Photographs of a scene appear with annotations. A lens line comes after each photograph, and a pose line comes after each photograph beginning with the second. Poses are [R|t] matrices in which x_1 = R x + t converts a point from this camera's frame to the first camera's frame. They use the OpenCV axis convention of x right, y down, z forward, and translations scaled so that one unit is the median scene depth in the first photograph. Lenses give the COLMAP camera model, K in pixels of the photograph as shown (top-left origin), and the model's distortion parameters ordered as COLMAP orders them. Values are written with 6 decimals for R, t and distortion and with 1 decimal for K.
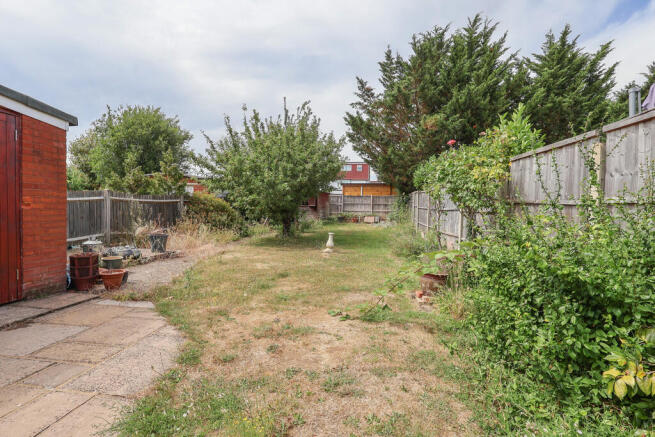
lens RADIAL K [[302.9, 0, 327.5], [0, 302.9, 218.5], [0, 0, 1]] dist [0.000345, 0.000416]
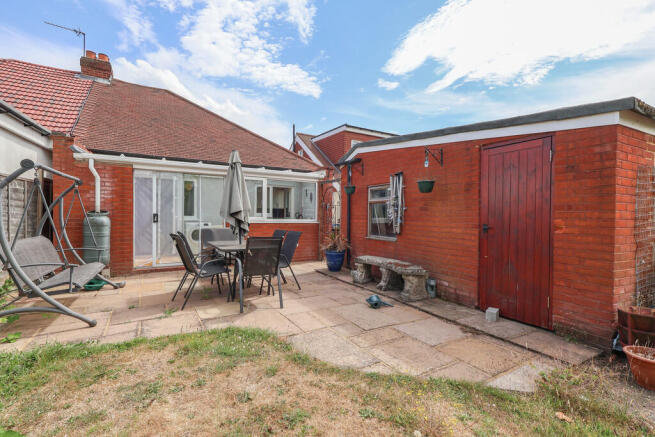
lens RADIAL K [[303.7, 0, 326.9], [0, 303.7, 220.7], [0, 0, 1]] dist [0.001925, 0.000527]
pose [[-0.804887, -0.023796, -0.592950, 0.114111], [-0.045651, 0.998718, 0.021888, -0.064332], [0.591669, 0.044686, -0.804942, 1.475251]]
